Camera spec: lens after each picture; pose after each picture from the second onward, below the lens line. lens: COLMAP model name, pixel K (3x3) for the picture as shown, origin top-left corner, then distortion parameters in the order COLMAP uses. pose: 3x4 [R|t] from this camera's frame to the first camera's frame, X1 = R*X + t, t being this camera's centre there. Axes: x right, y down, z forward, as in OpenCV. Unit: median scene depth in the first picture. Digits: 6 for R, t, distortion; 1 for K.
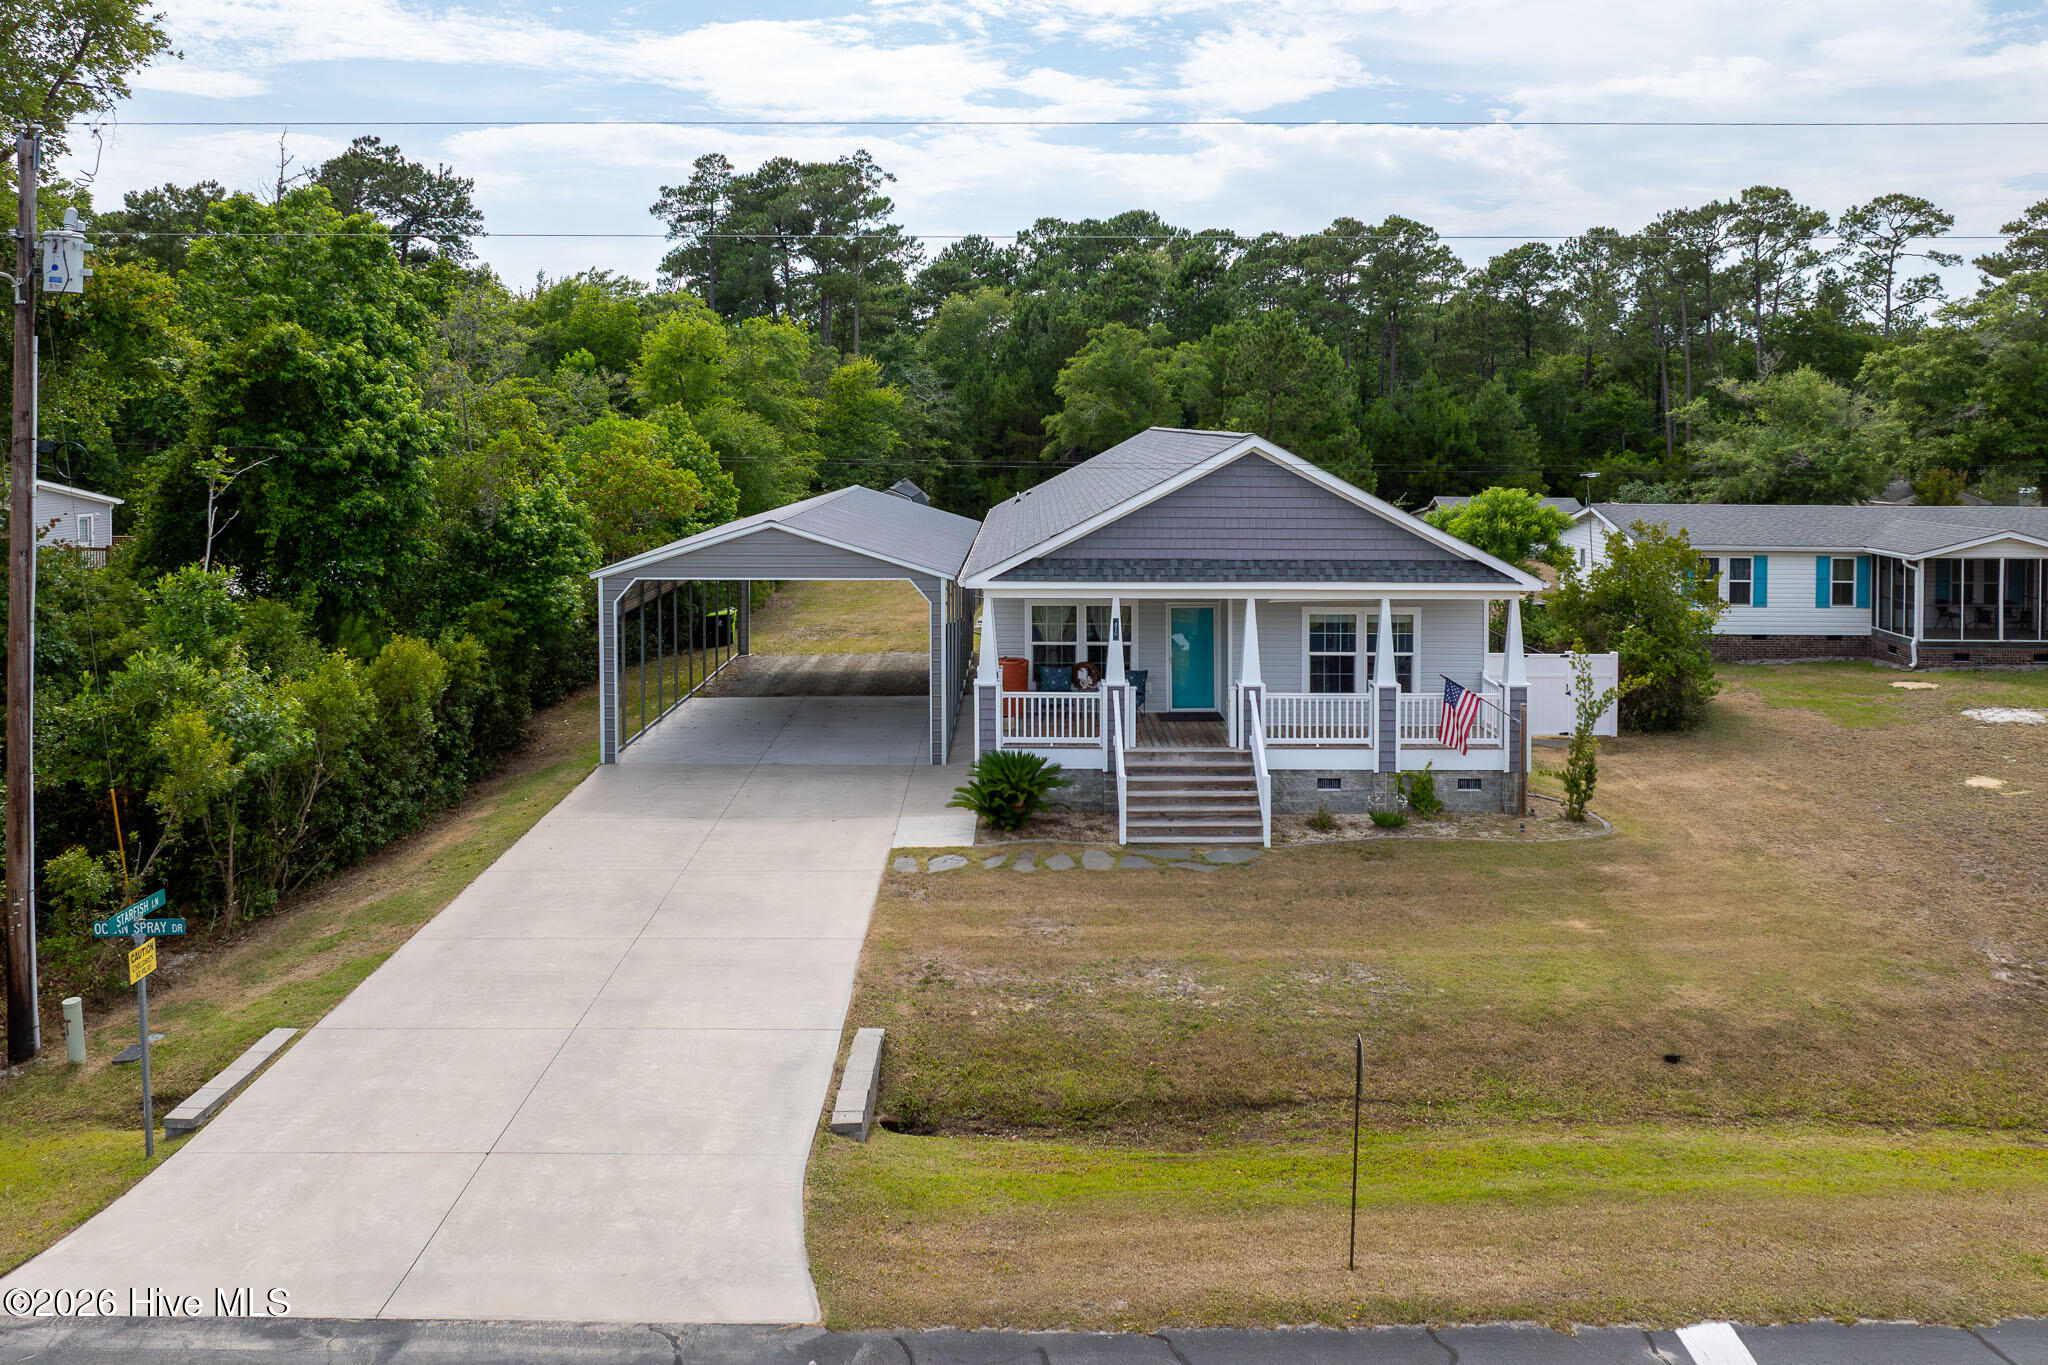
lens RADIAL K [[1521.4, 0, 1027.4], [0, 1521.4, 457.6], [0, 0, 1]] dist [-0.029760, 0.000103]
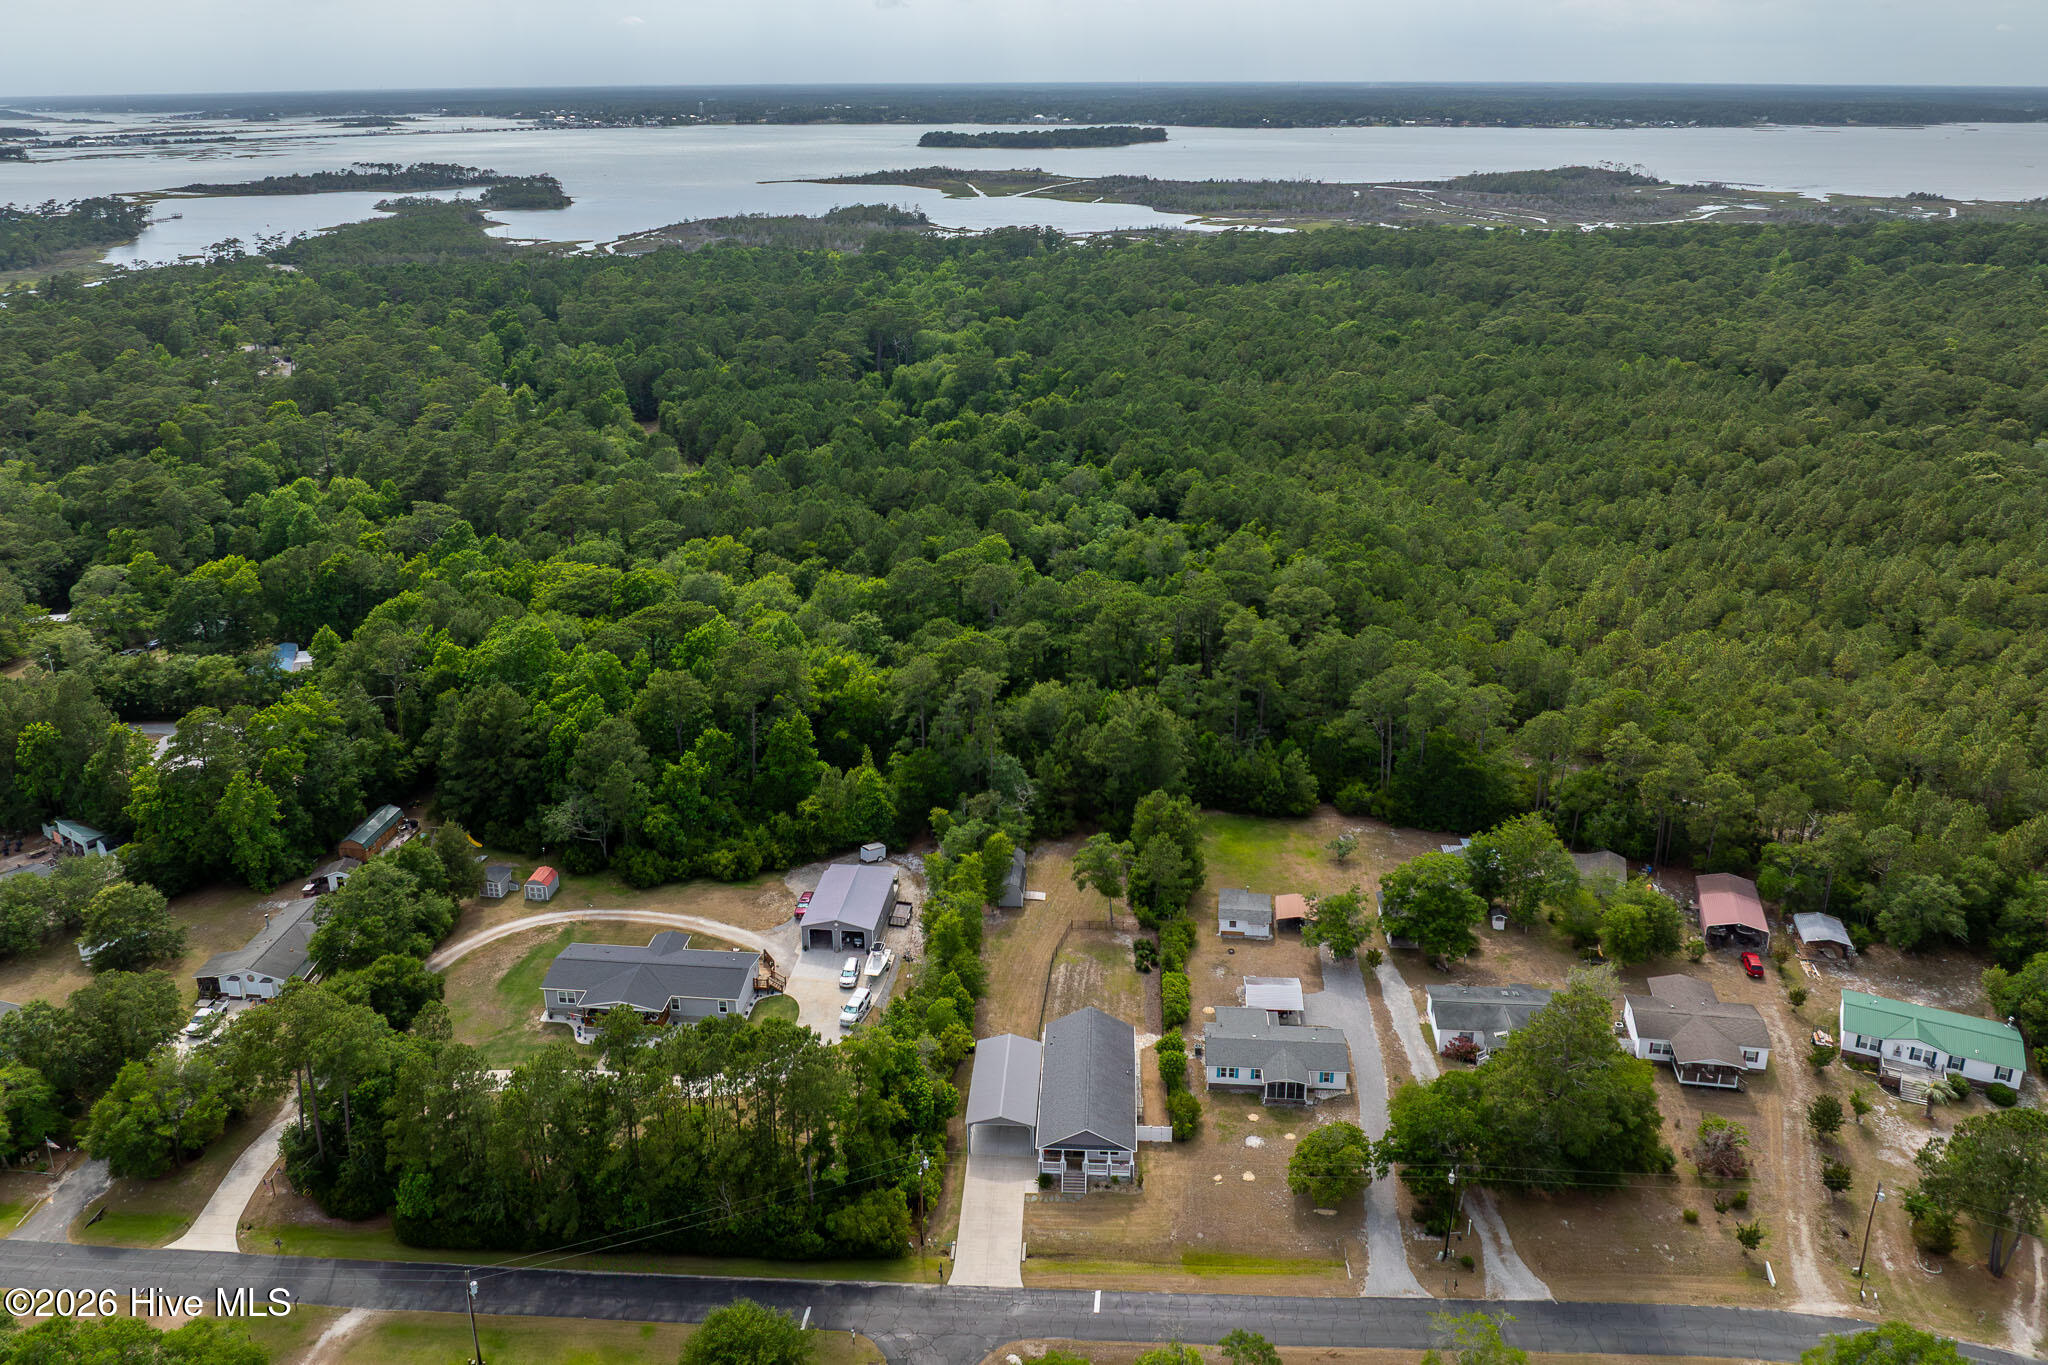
lens RADIAL K [[1514.7, 0, 1016.5], [0, 1514.7, 524.6], [0, 0, 1]] dist [-0.025492, -0.002481]
pose [[0.997986, 0.003745, -0.063328, 0.242995], [0.011670, 0.970381, 0.241299, -3.683720], [0.062356, -0.241552, 0.968382, -4.095236]]
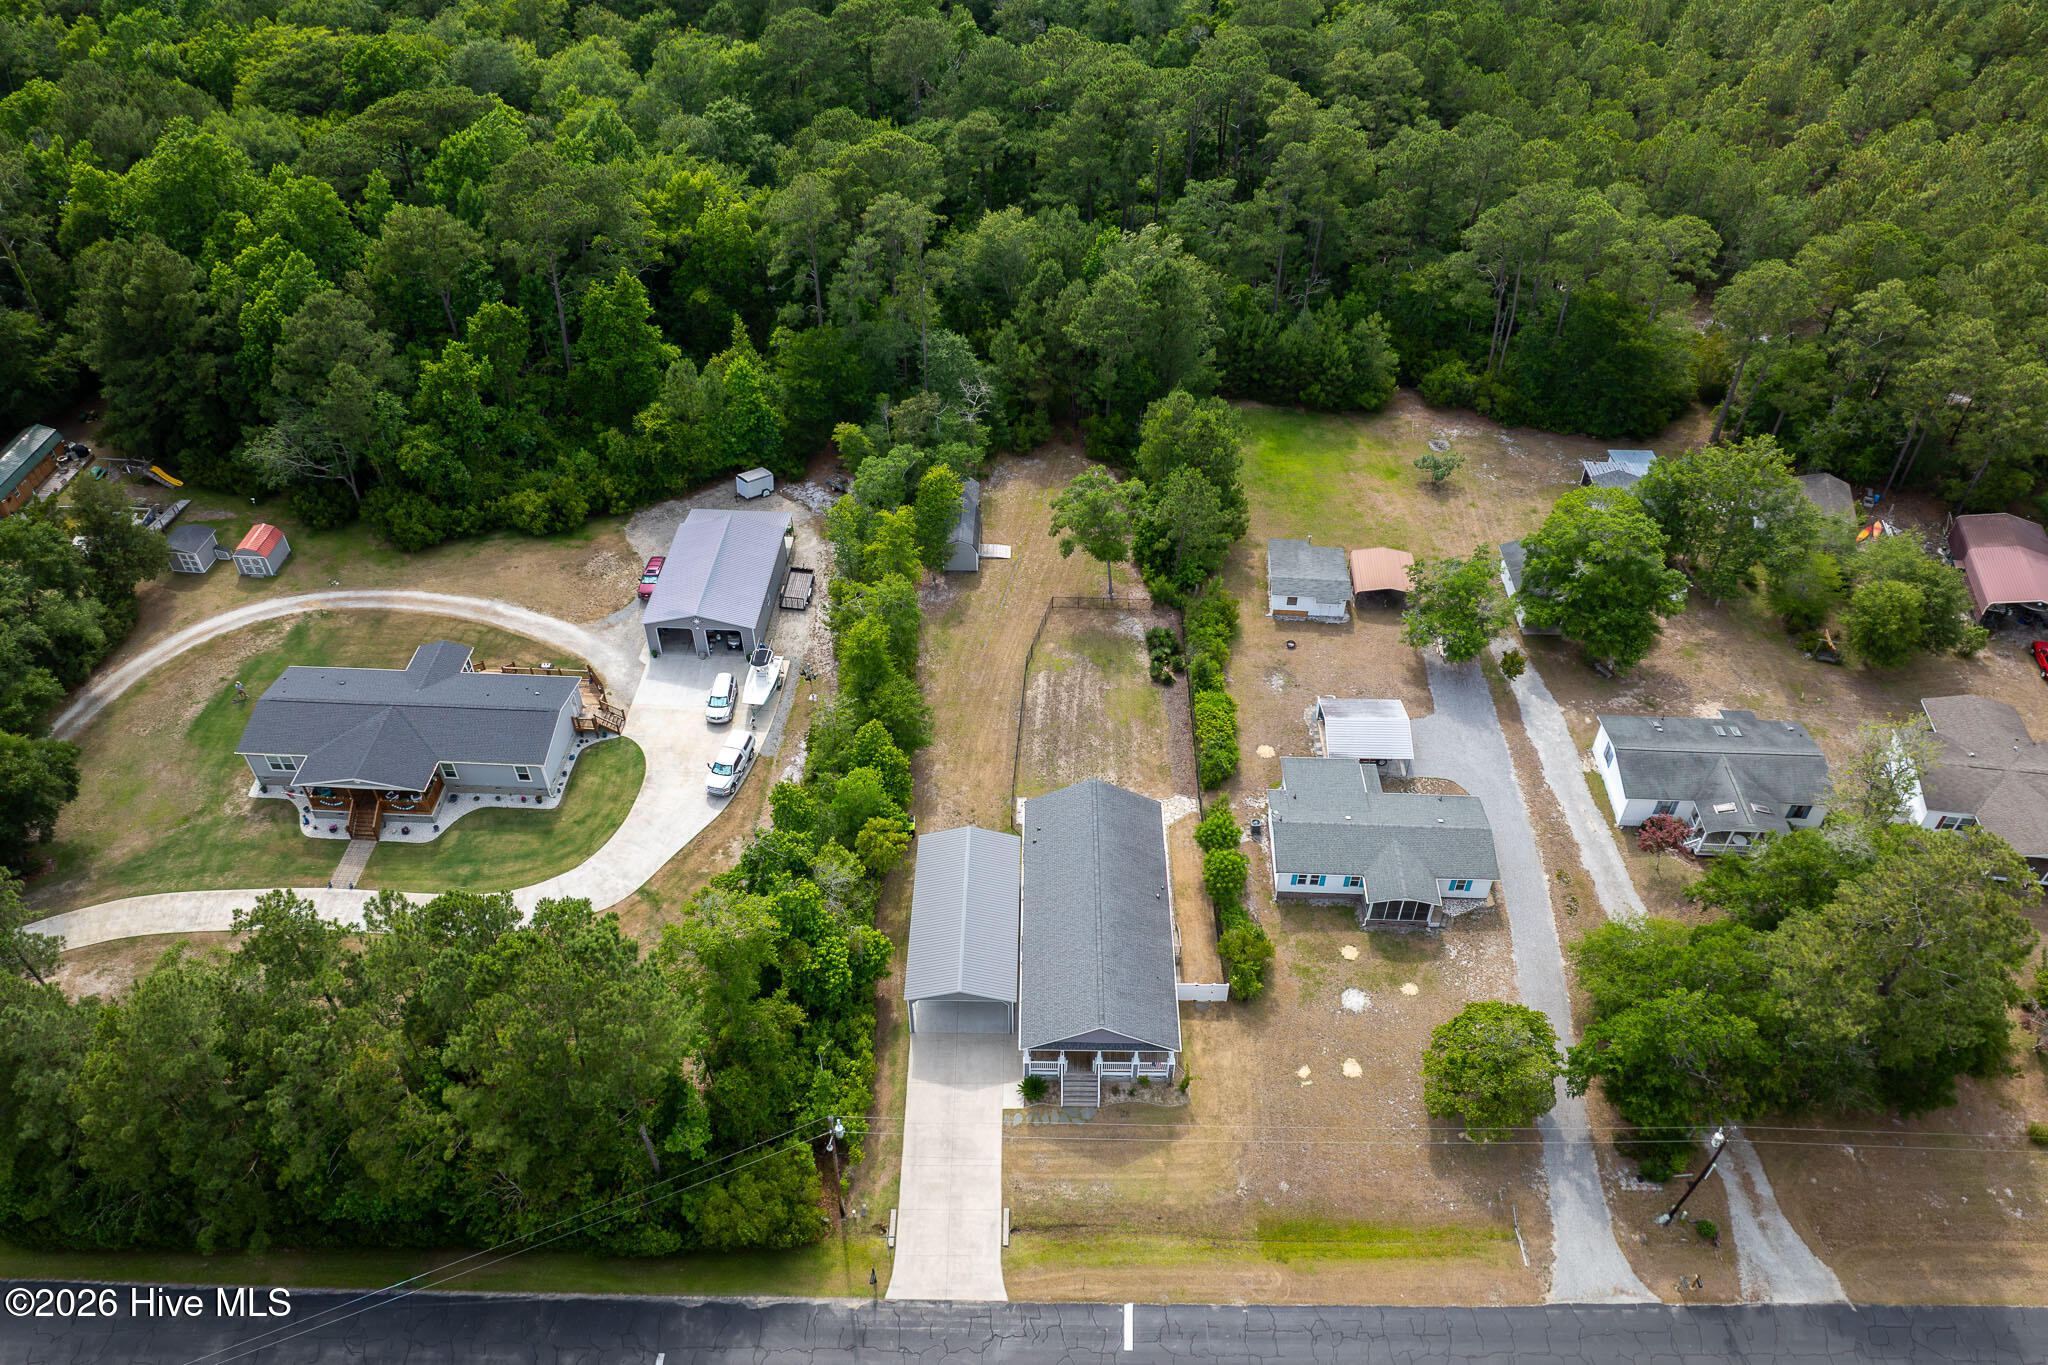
lens RADIAL K [[1454.6, 0, 1025.0], [0, 1454.6, 715.9], [0, 0, 1]] dist [-0.035832, 0.002118]
pose [[0.999928, 0.003365, -0.011492, 0.007192], [0.005033, 0.752707, 0.658336, -2.830701], [0.010865, -0.658347, 0.752637, -1.103609]]
